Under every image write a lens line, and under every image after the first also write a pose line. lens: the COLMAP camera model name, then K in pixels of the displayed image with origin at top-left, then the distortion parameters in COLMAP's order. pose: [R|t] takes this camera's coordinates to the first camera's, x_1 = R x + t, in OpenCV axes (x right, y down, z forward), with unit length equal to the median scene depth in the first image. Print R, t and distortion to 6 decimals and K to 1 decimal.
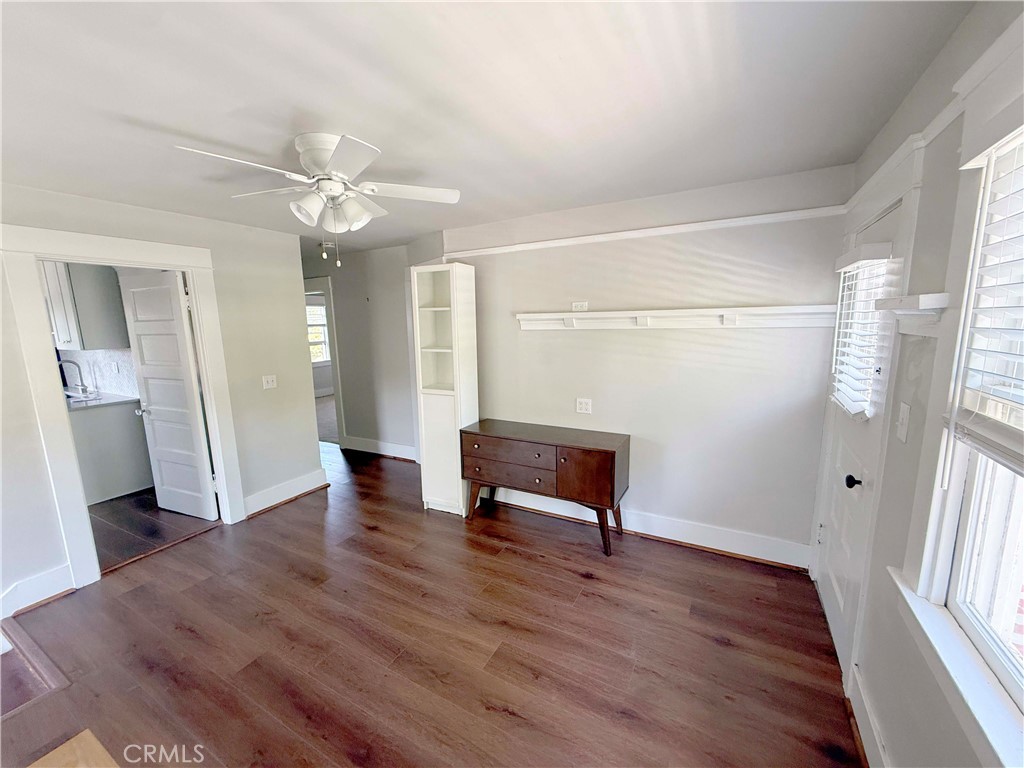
lens RADIAL K [[407.6, 0, 512.0], [0, 407.6, 384.0], [0, 0, 1]] dist [0.001101, 0.000281]
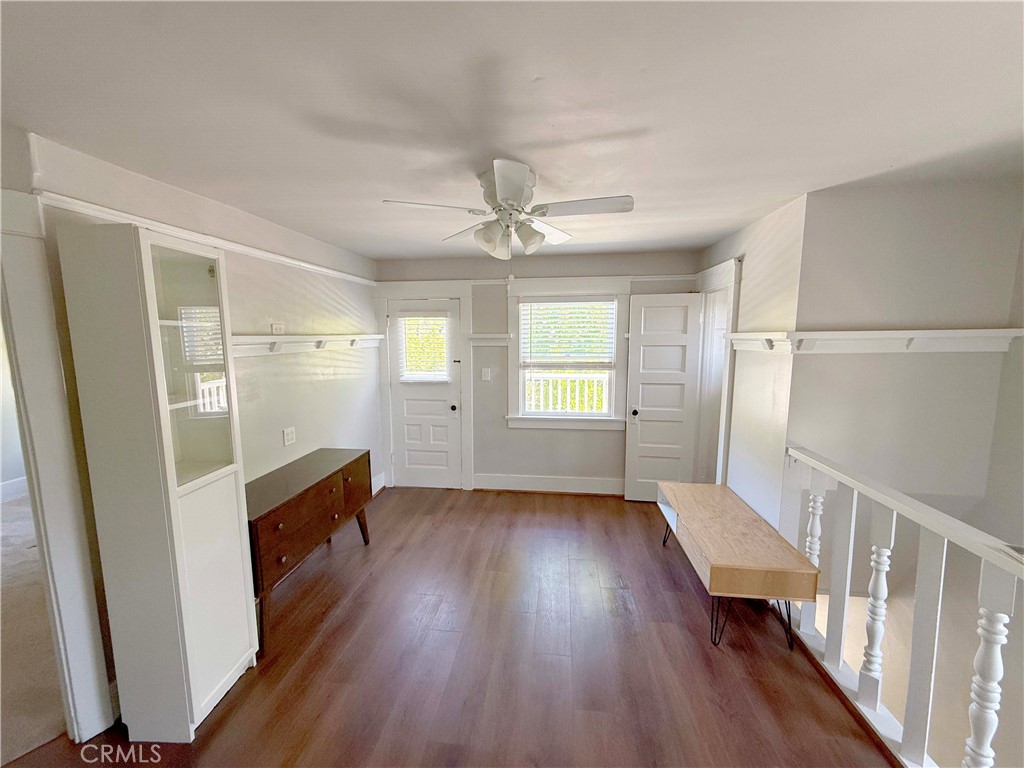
lens RADIAL K [[407.6, 0, 512.0], [0, 407.6, 384.0], [0, 0, 1]] dist [0.001101, 0.000281]
pose [[-0.369265, -0.090814, 0.924876, -1.015842], [0.157827, 0.974628, 0.158713, -0.153351], [-0.915824, 0.204578, -0.345563, 0.993904]]
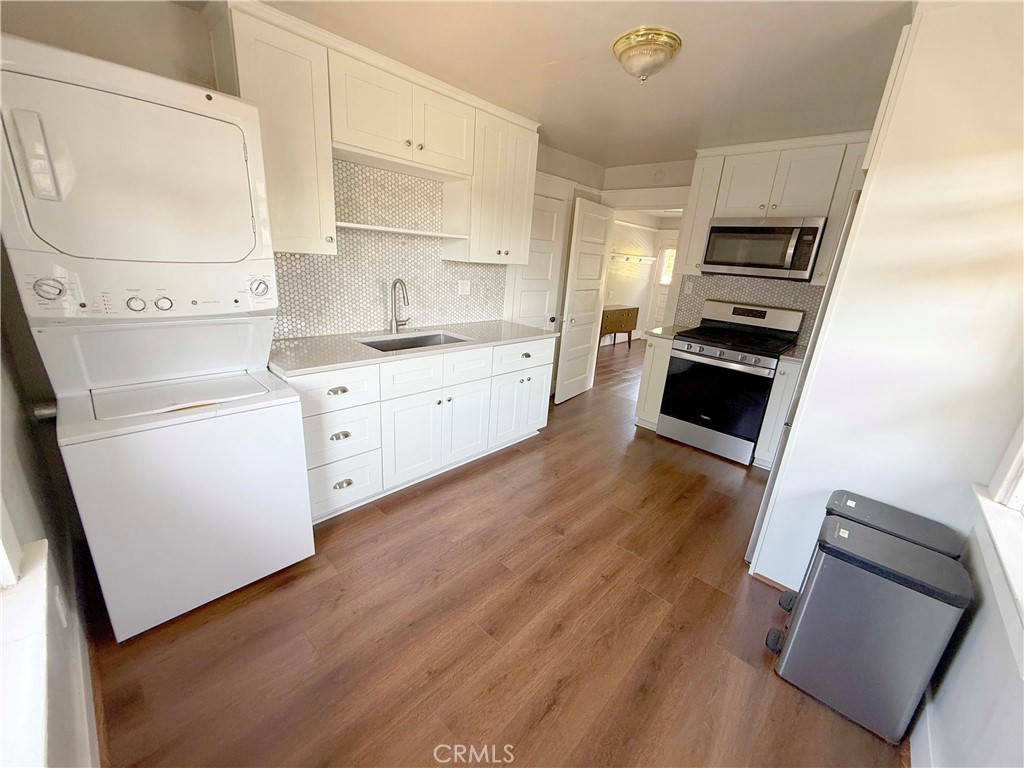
lens RADIAL K [[407.6, 0, 512.0], [0, 407.6, 384.0], [0, 0, 1]] dist [0.001101, 0.000281]
pose [[0.252056, -0.249732, 0.934934, -2.743973], [0.074747, 0.968266, 0.238484, -0.061261], [-0.964822, 0.009772, 0.262724, 1.114693]]
